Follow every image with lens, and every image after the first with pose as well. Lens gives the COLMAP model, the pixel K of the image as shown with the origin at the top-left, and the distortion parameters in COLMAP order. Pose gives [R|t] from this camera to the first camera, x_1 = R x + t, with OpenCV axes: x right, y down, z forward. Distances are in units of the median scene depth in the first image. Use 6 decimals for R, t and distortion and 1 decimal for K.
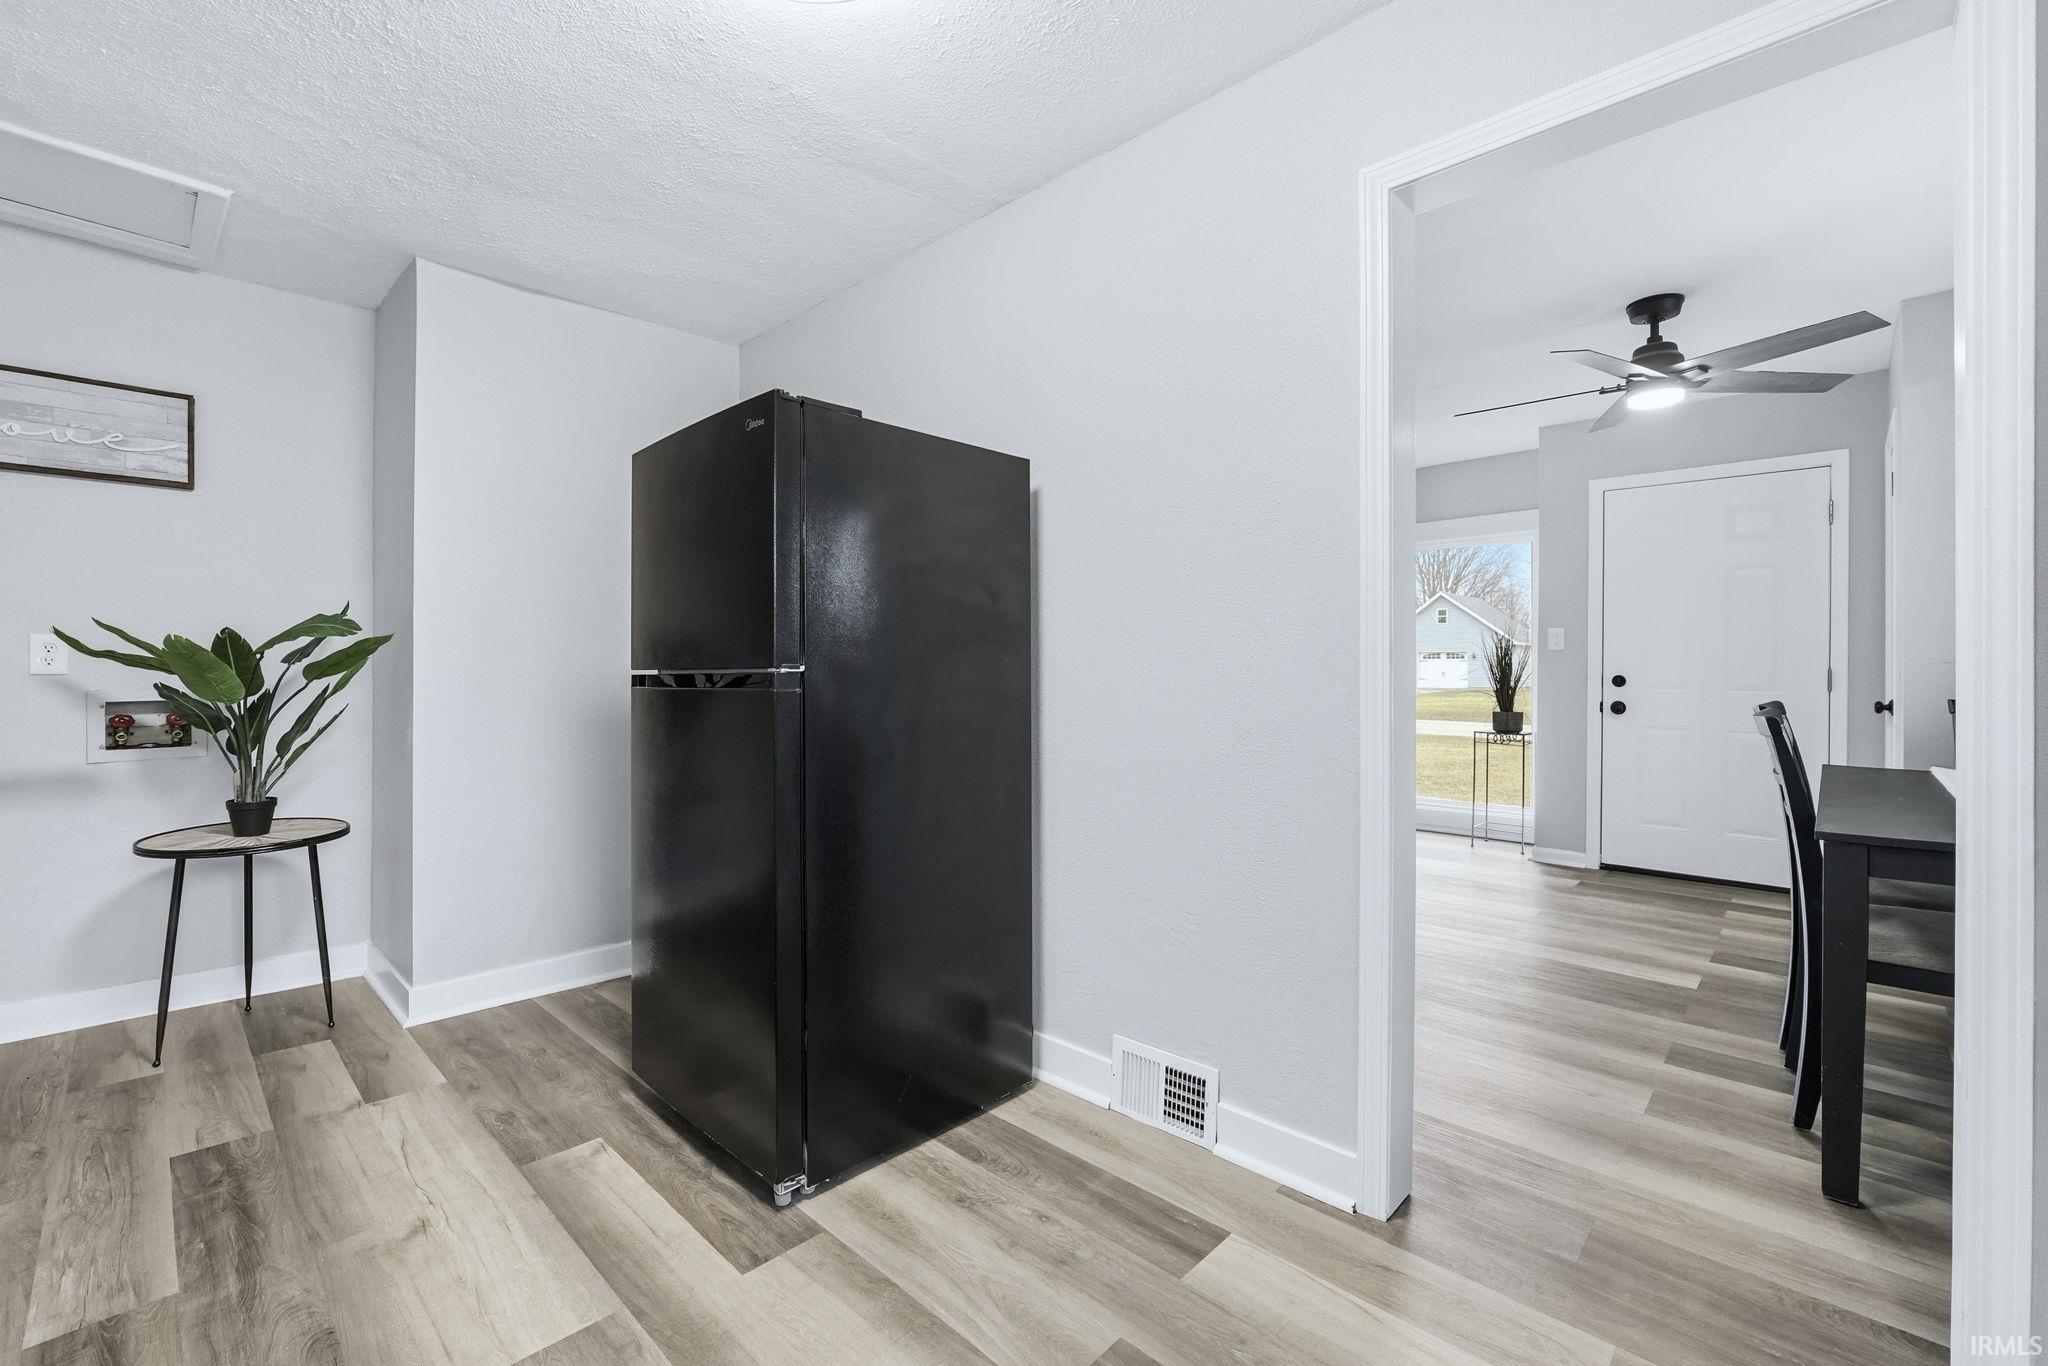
lens RADIAL K [[871.6, 0, 1020.8], [0, 871.6, 665.9], [0, 0, 1]] dist [-0.021087, 0.005778]
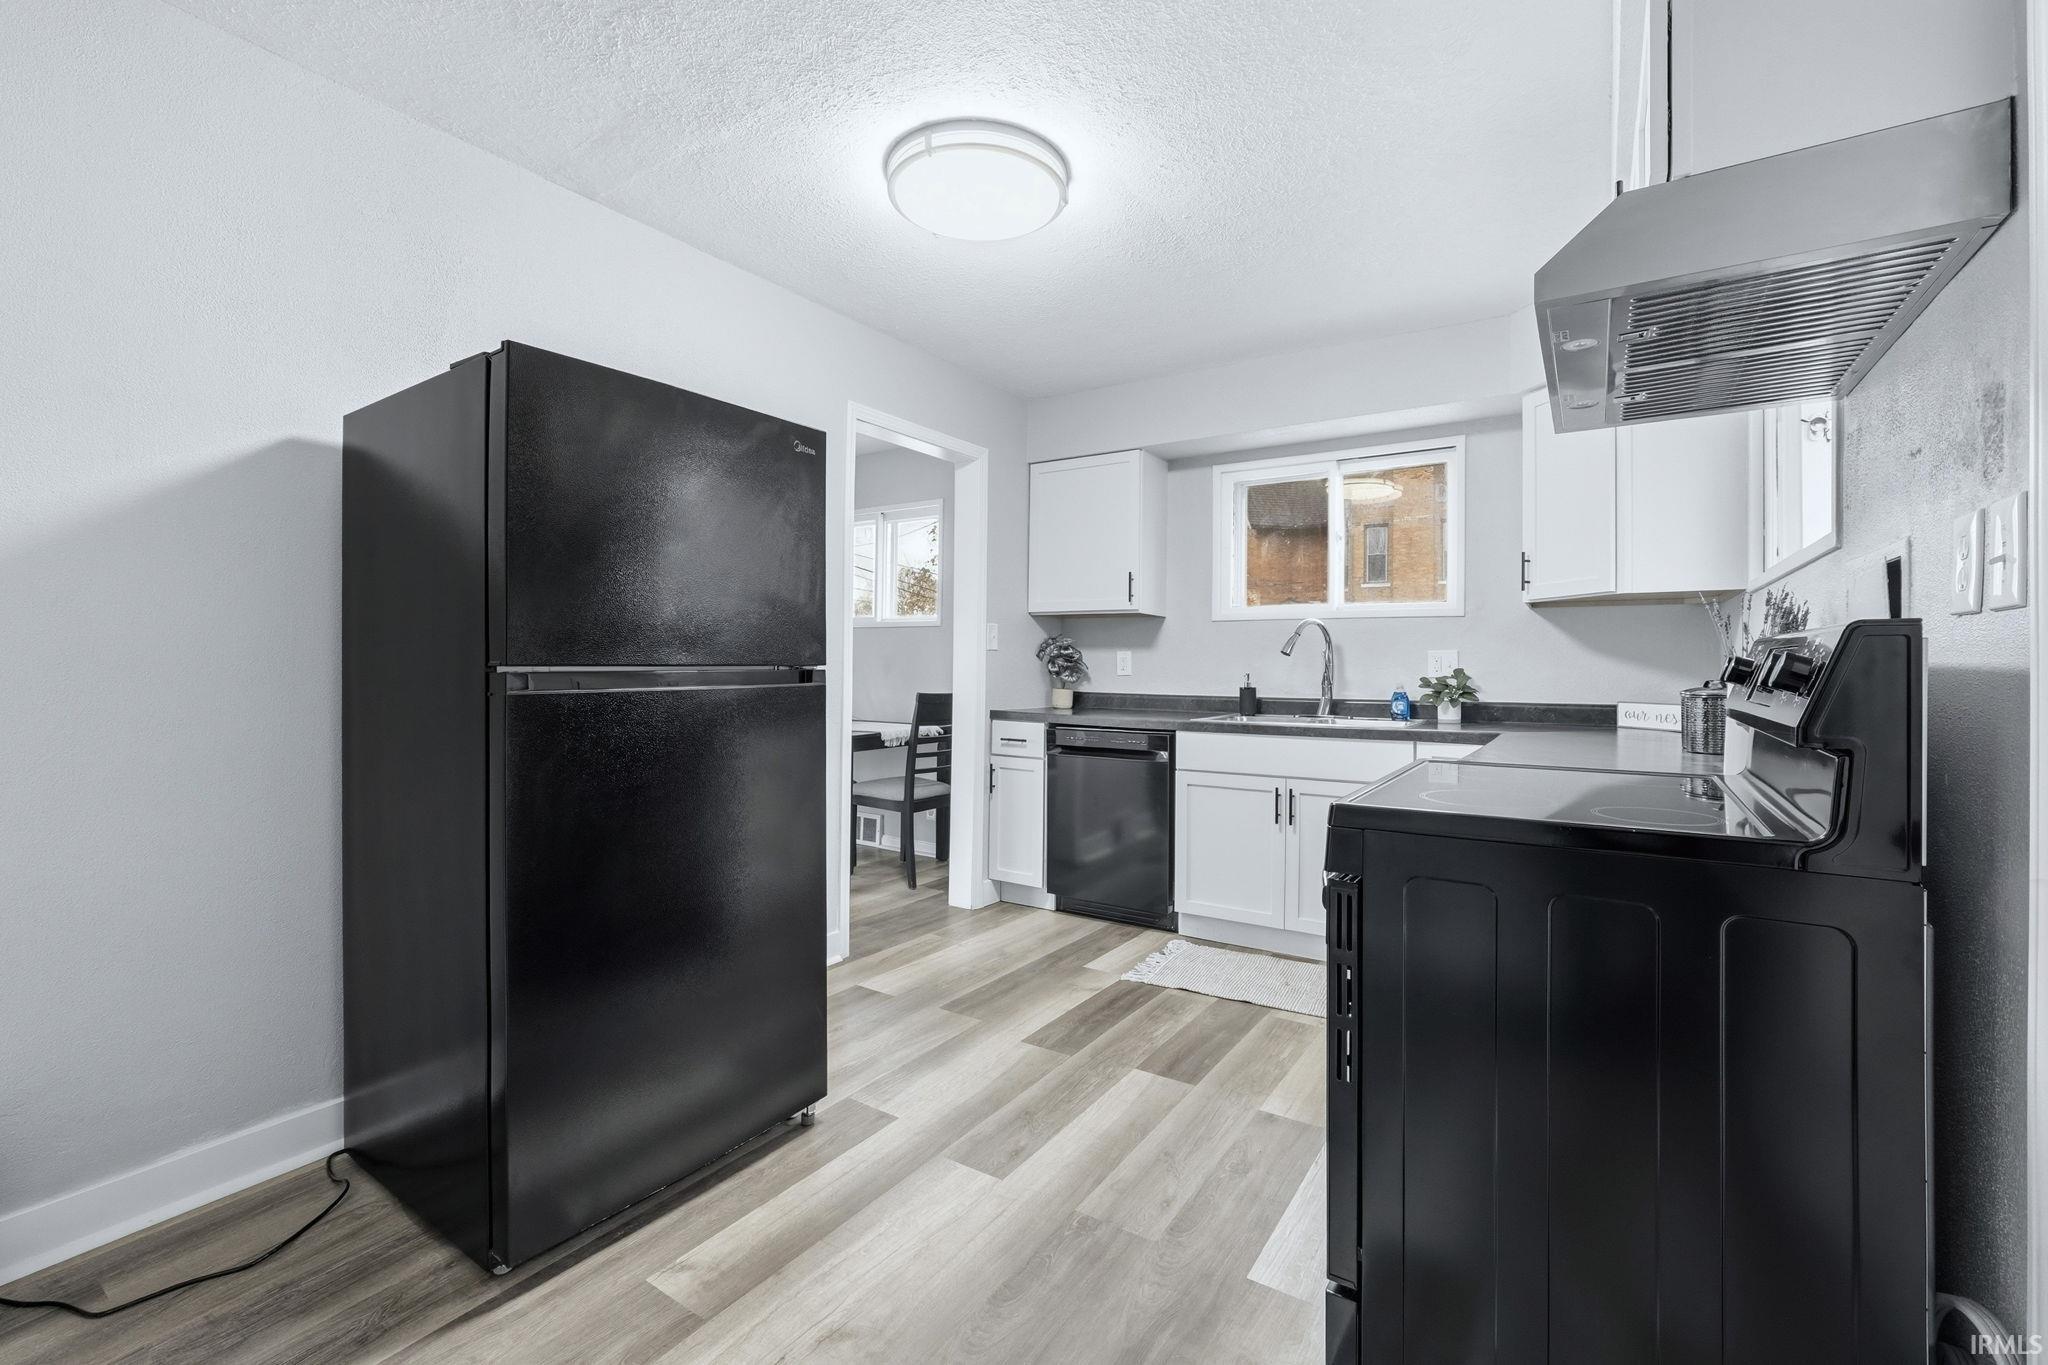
lens RADIAL K [[871.6, 0, 1012.6], [0, 871.6, 664.2], [0, 0, 1]] dist [-0.021087, 0.005778]
pose [[-0.160825, -0.003137, 0.986978, -1.576414], [-0.013742, 0.999905, 0.000939, -0.012021], [-0.986887, -0.013412, -0.160853, 0.977963]]
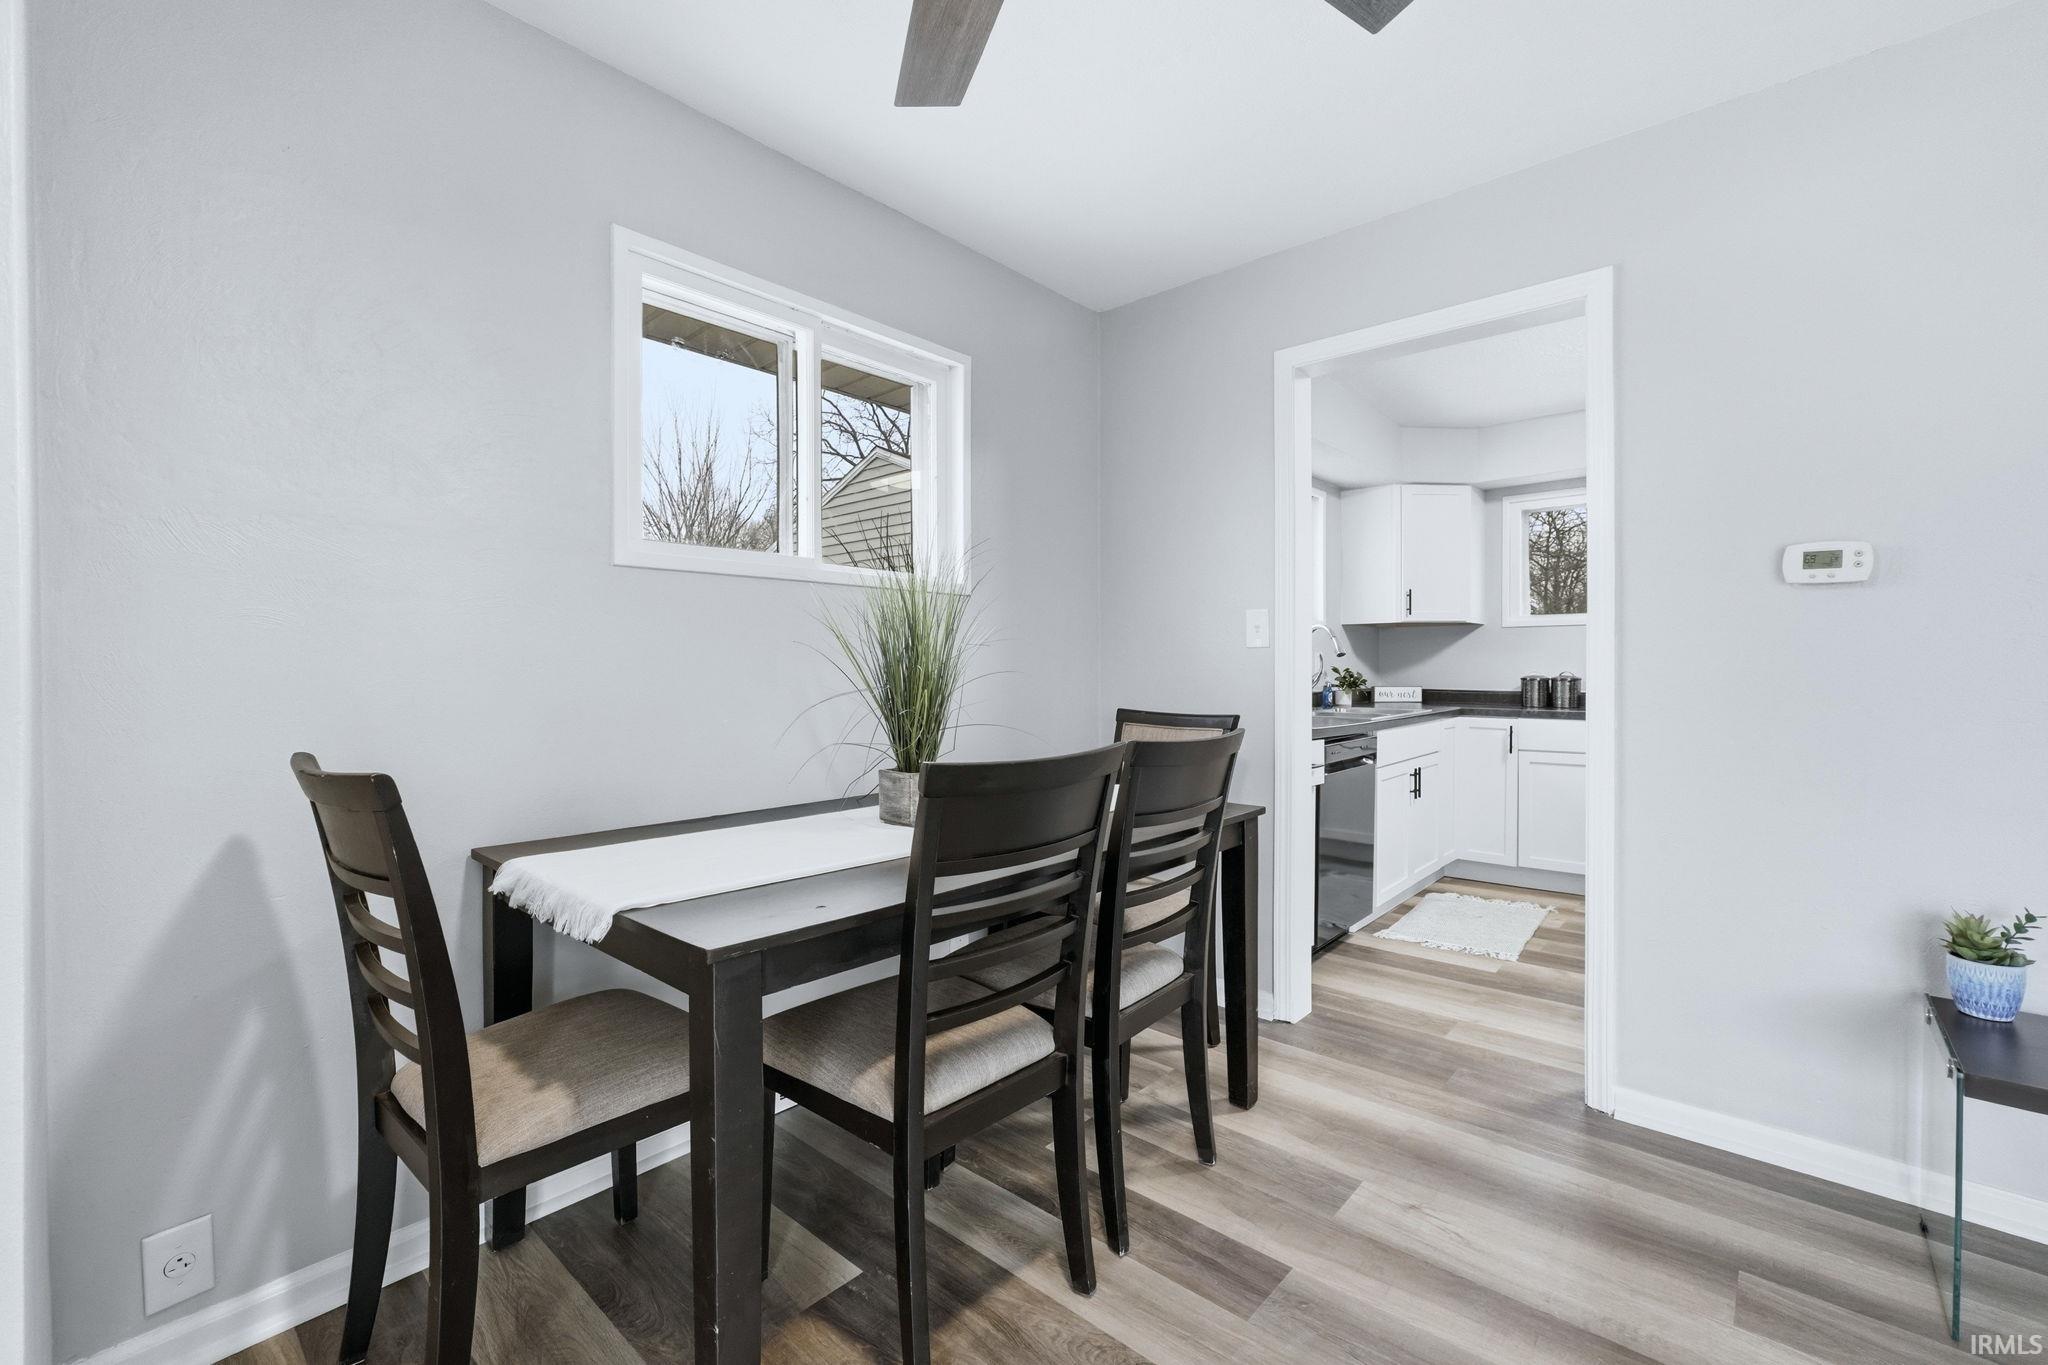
lens RADIAL K [[871.6, 0, 1026.9], [0, 871.6, 668.0], [0, 0, 1]] dist [-0.021087, 0.005778]
pose [[-0.998653, -0.011990, -0.050487, 1.390843], [-0.011591, 0.999899, -0.008182, 0.027546], [0.050580, -0.007586, -0.998691, 2.313525]]
